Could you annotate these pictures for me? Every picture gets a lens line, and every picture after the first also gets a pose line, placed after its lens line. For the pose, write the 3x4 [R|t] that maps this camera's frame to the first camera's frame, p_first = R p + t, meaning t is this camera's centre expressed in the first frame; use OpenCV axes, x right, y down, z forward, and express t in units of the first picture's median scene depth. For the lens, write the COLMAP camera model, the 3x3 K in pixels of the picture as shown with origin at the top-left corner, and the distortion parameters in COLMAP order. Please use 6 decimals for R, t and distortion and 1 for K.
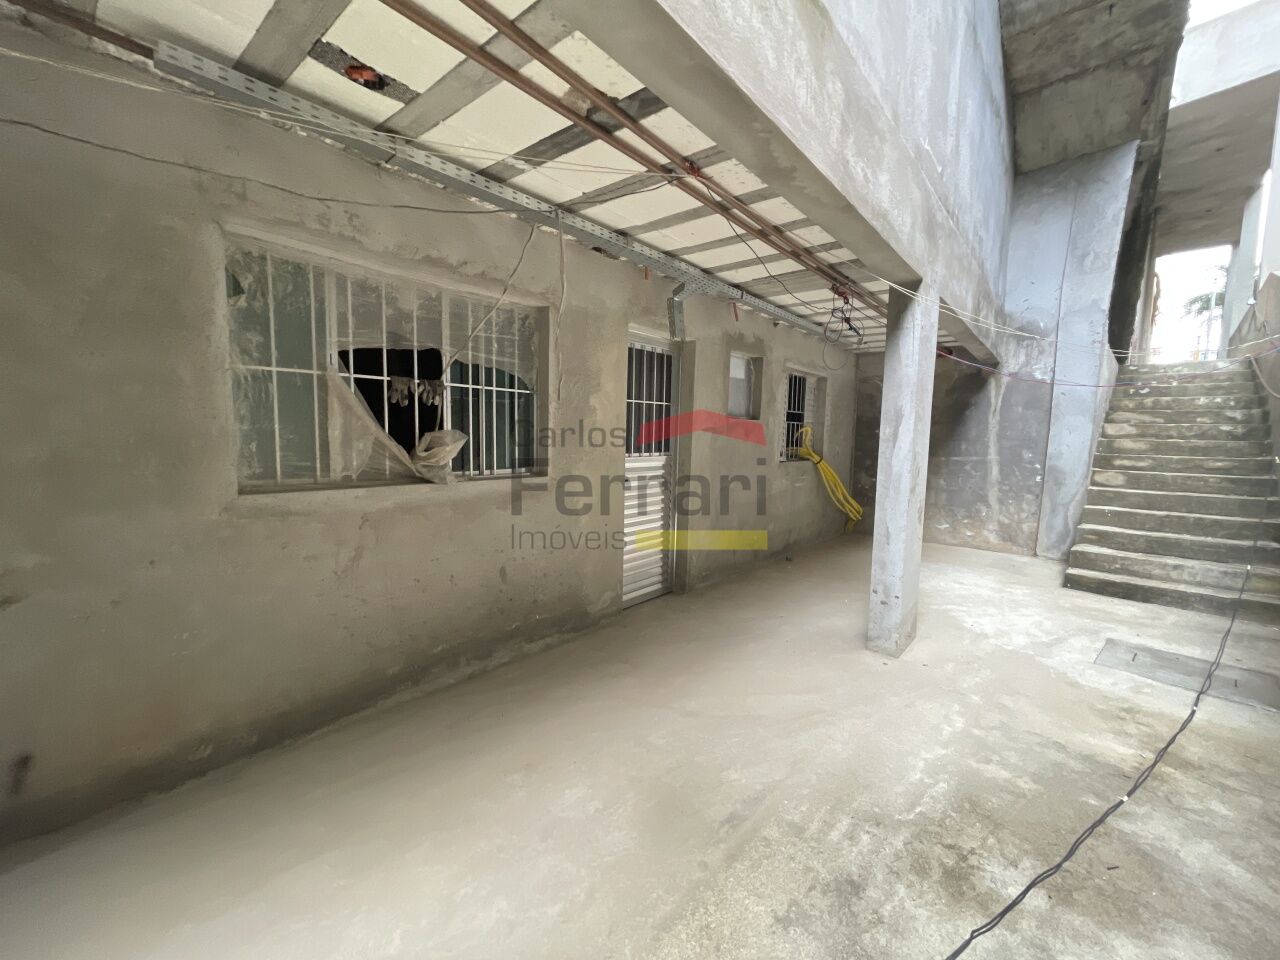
lens RADIAL K [[521.4, 0, 640.8], [0, 521.4, 480.3], [0, 0, 1]] dist [-0.000652, 0.000361]
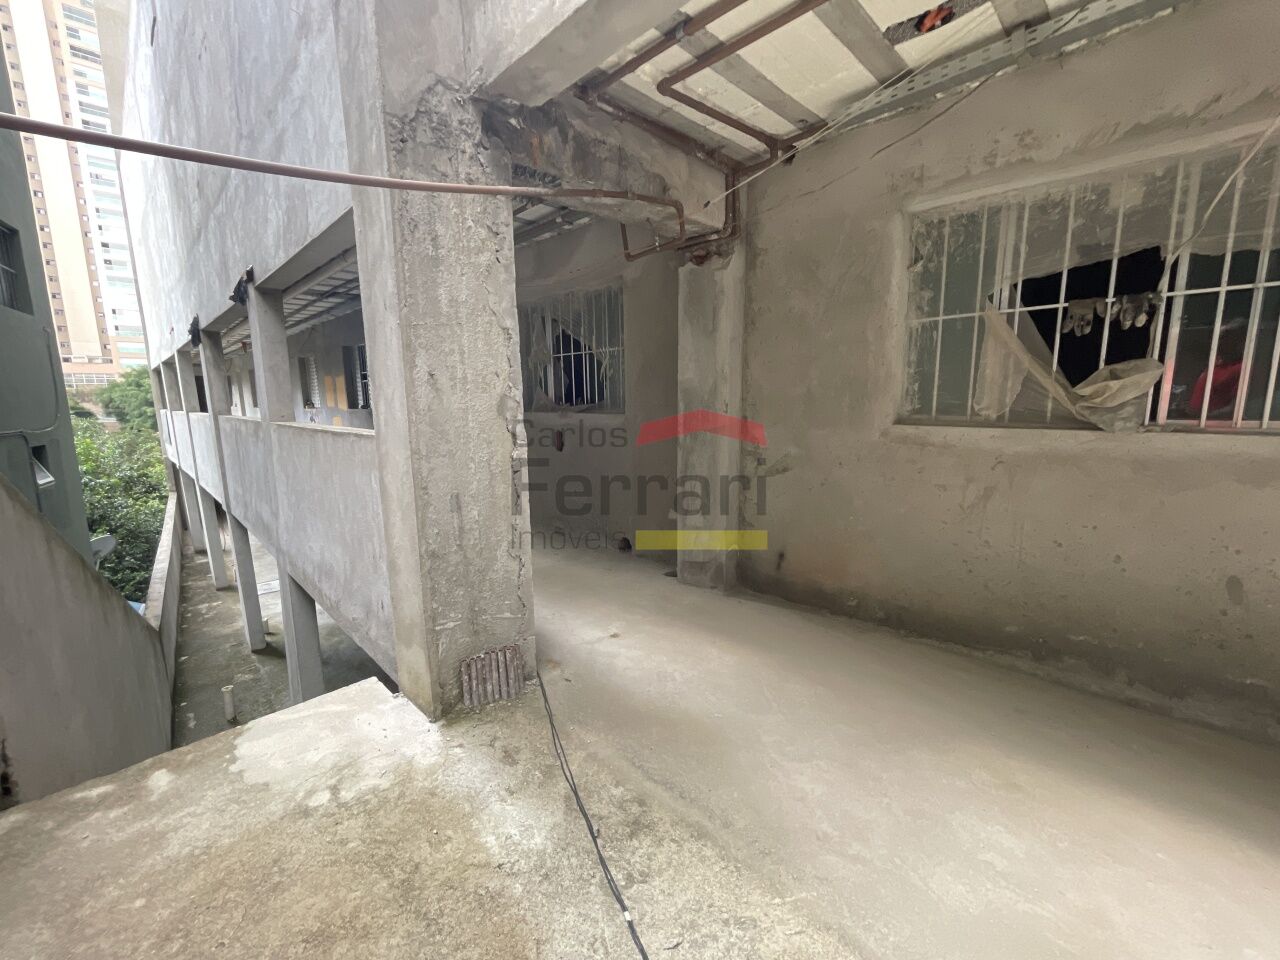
lens RADIAL K [[521.4, 0, 639.9], [0, 521.4, 479.9], [0, 0, 1]] dist [-0.000652, 0.000361]
pose [[-0.077853, 0.134182, -0.987894, 0.513298], [-0.081531, 0.986725, 0.140449, 0.030300], [0.993626, 0.091478, -0.065880, 0.428868]]
